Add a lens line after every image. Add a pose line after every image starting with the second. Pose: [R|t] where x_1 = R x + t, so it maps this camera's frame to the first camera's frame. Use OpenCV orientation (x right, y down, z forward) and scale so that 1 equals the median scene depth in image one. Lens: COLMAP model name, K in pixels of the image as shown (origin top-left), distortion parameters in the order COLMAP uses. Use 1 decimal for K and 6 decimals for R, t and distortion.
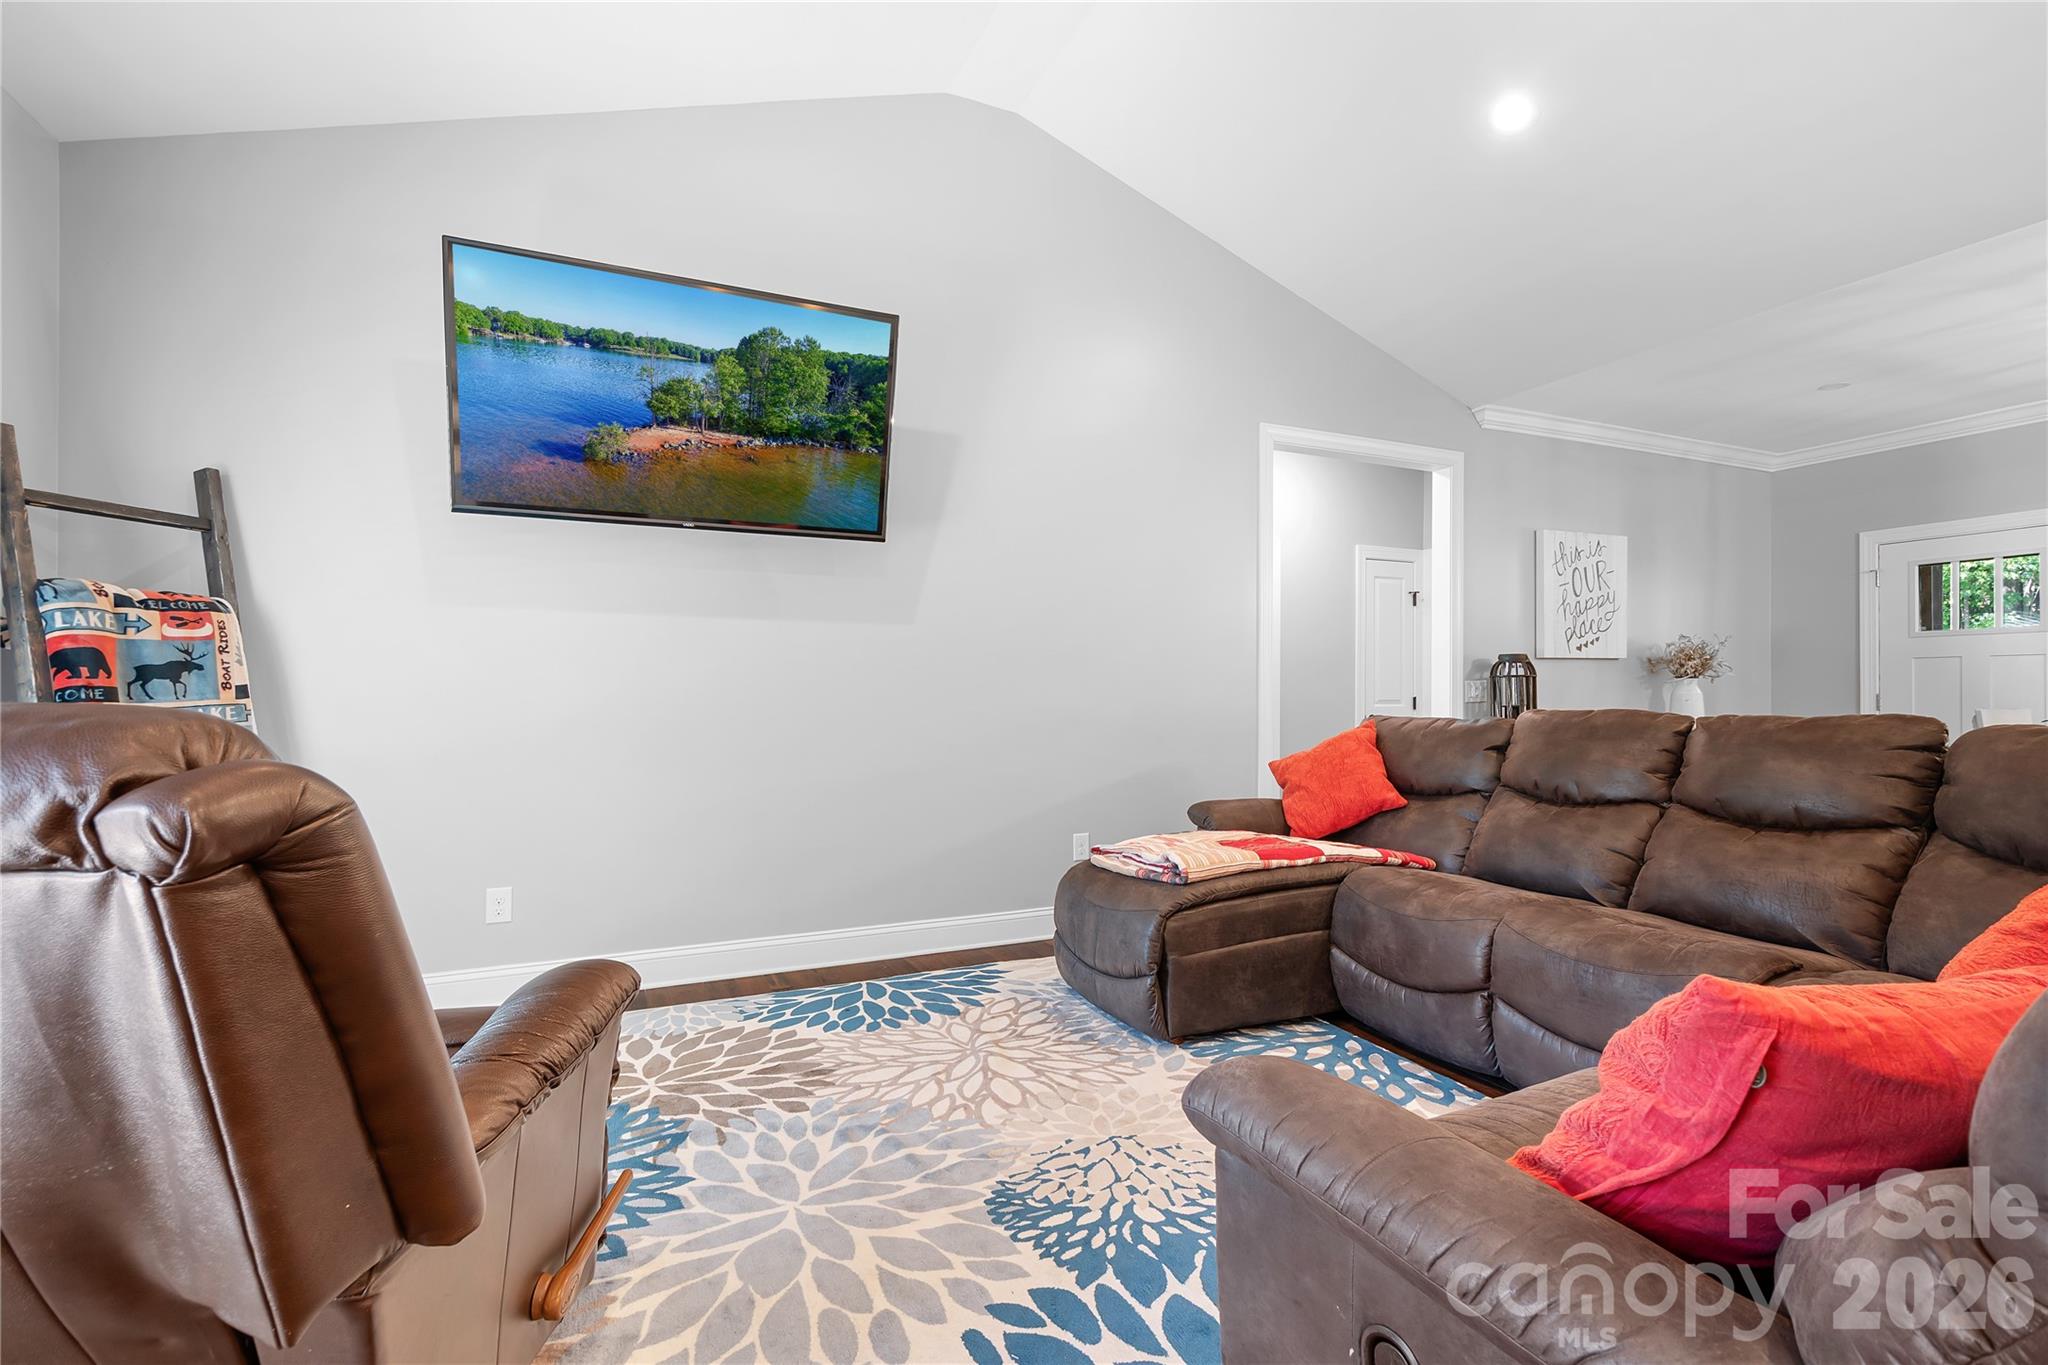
lens RADIAL K [[944.9, 0, 1033.1], [0, 944.9, 690.8], [0, 0, 1]] dist [0.003711, -0.001996]
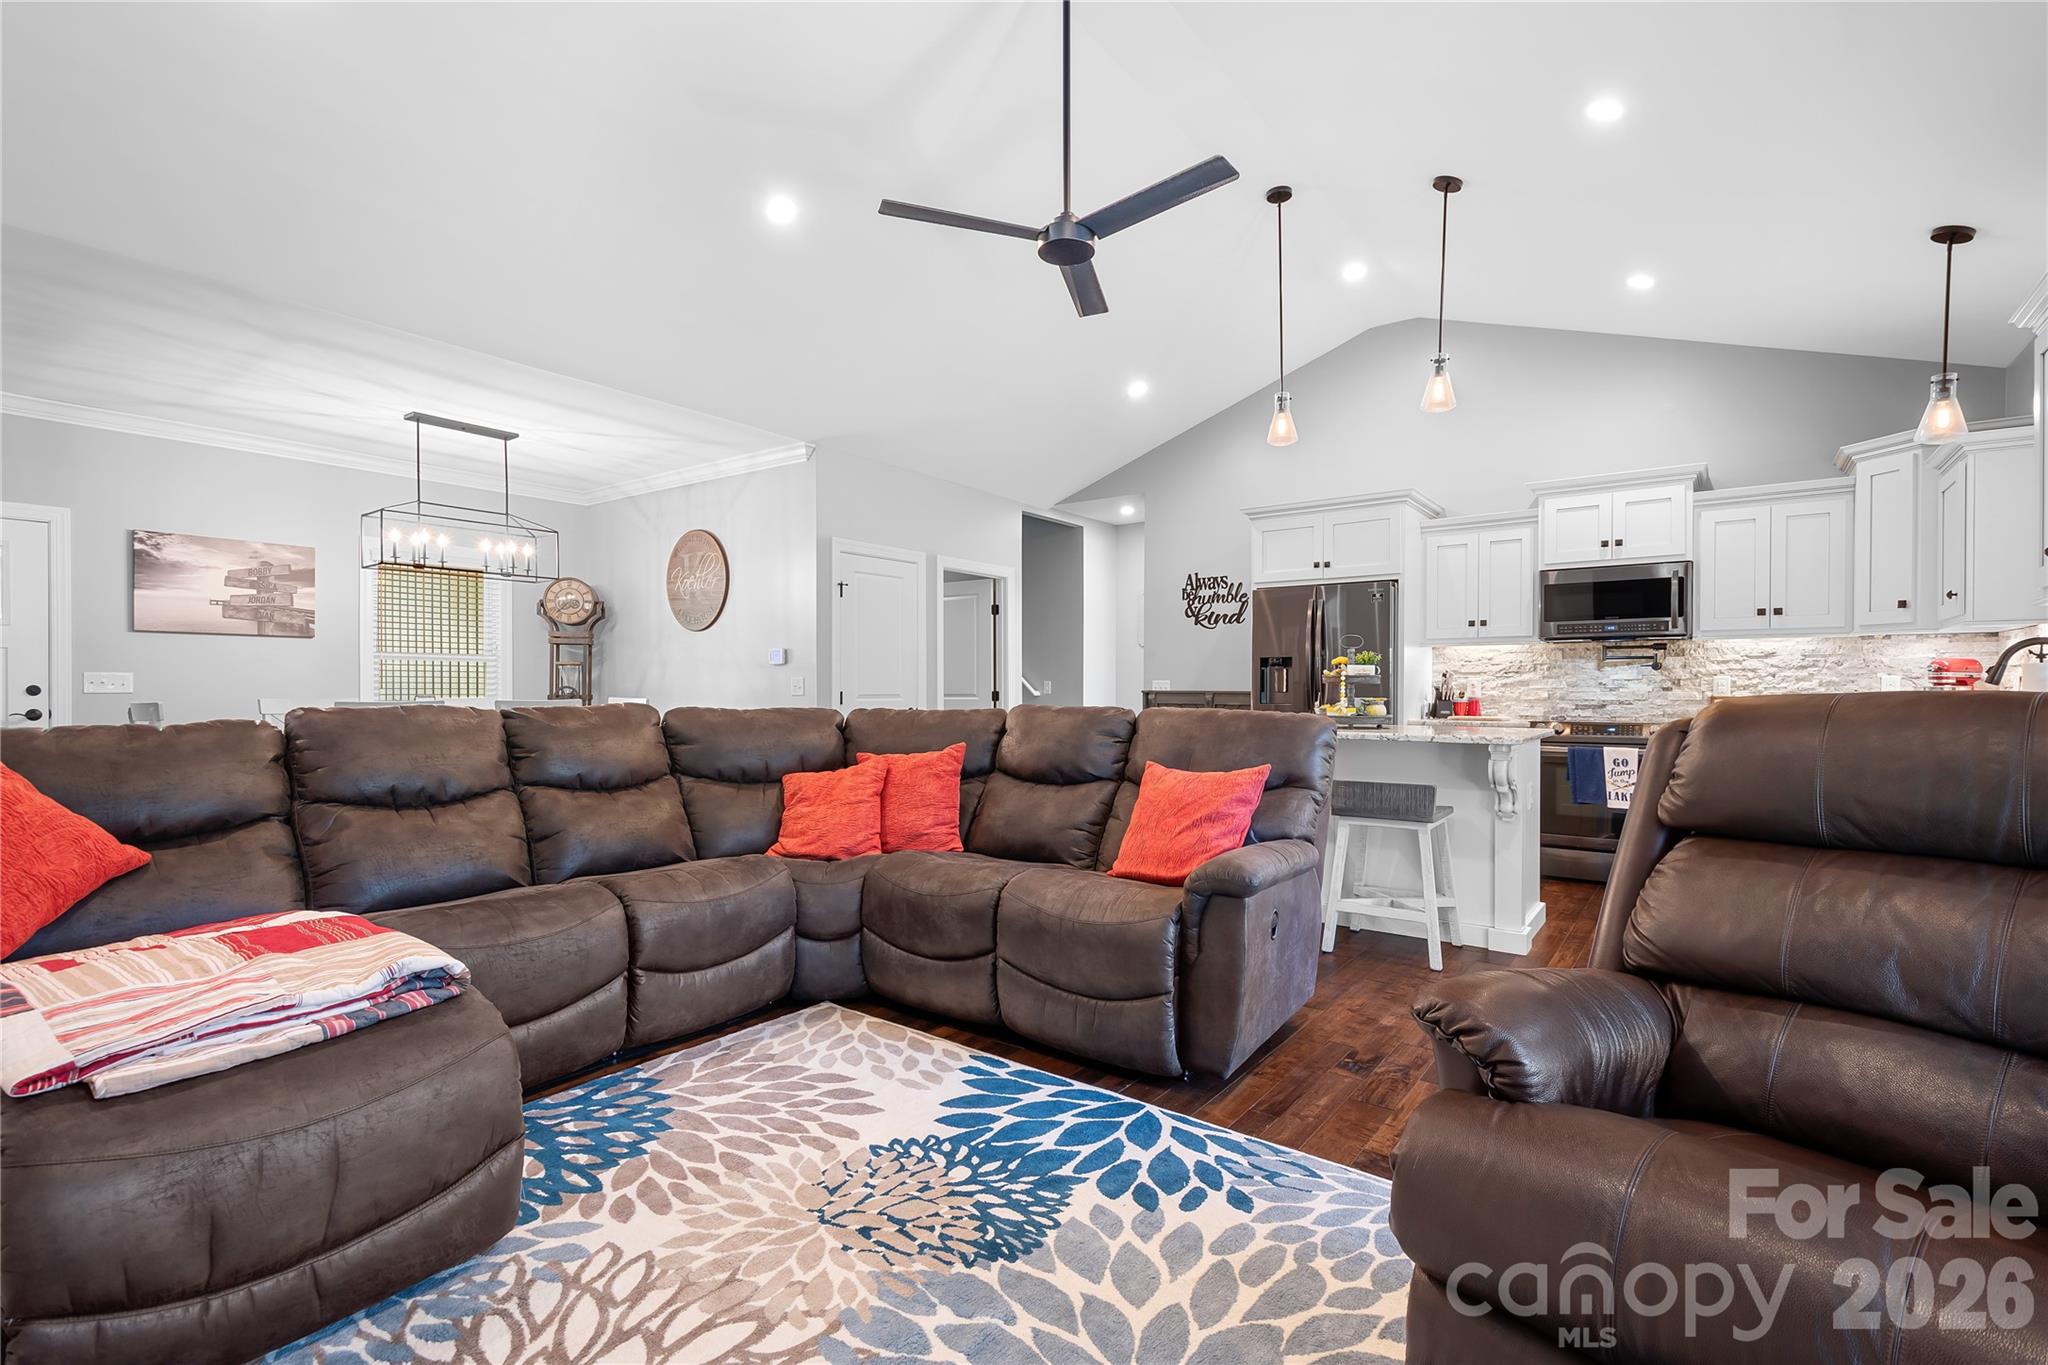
lens RADIAL K [[941.1, 0, 1016.0], [0, 941.1, 692.6], [0, 0, 1]] dist [0.002729, -0.004637]
pose [[-0.473815, -0.008289, 0.880585, -0.511275], [-0.005198, 0.999965, 0.006616, -0.002676], [-0.880609, -0.001443, -0.473841, 0.872748]]
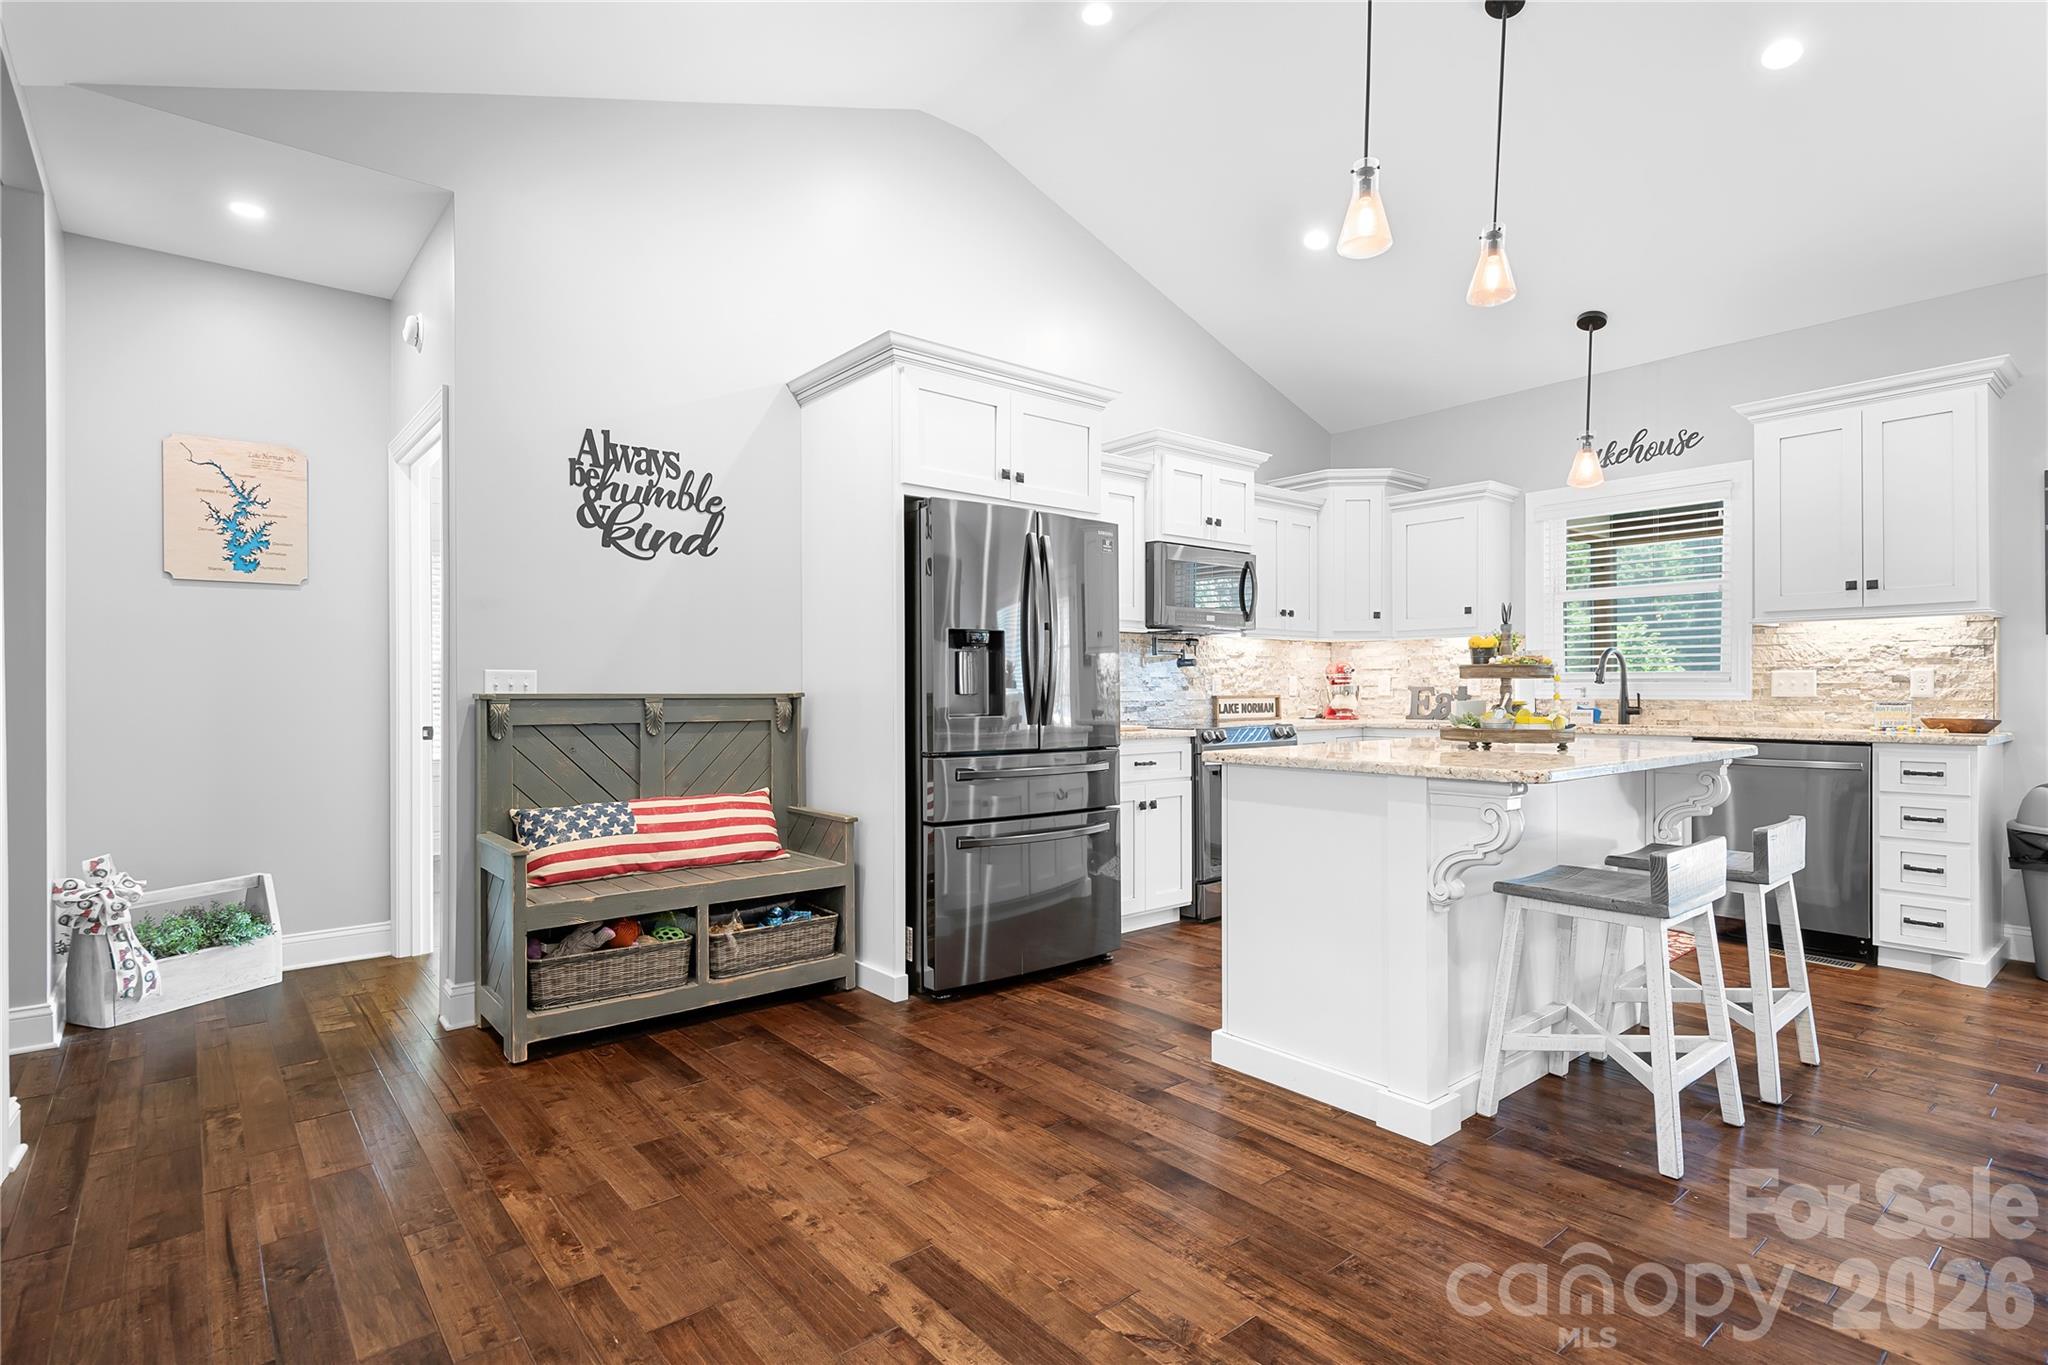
lens RADIAL K [[1013.7, 0, 1011.0], [0, 1013.7, 689.2], [0, 0, 1]] dist [0.002088, -0.003253]
pose [[-0.964550, -0.002227, -0.263891, 1.205407], [-0.000865, 0.999986, -0.005275, 0.007204], [0.263899, -0.004860, -0.964538, 0.580545]]
